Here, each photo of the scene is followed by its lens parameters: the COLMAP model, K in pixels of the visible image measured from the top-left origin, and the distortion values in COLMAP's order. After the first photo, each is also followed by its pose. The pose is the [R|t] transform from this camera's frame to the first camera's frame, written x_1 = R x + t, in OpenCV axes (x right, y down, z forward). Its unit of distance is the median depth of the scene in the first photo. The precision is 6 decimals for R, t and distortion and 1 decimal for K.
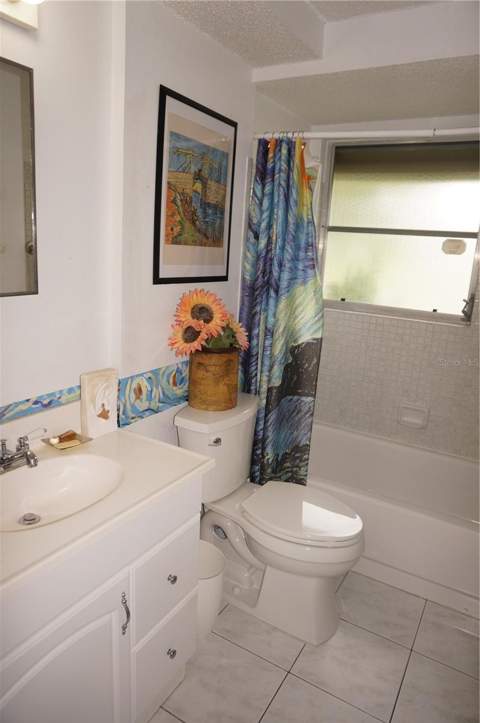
lens RADIAL K [[481.7, 0, 240.0], [0, 481.7, 361.5], [0, 0, 1]] dist [-0.053953, 0.038600]
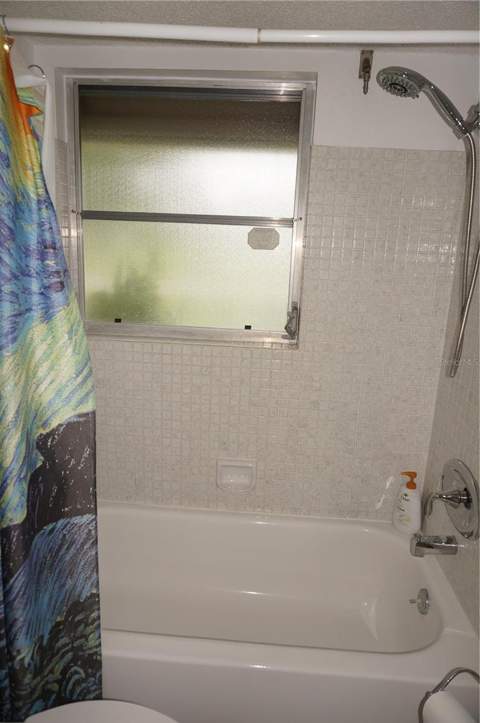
lens RADIAL K [[481.7, 0, 240.0], [0, 481.7, 361.5], [0, 0, 1]] dist [-0.053953, 0.038600]
pose [[0.887825, -0.127768, 0.442088, 0.081066], [0.116228, 0.991796, 0.053223, -0.115024], [-0.445261, 0.004130, 0.895391, 0.421066]]
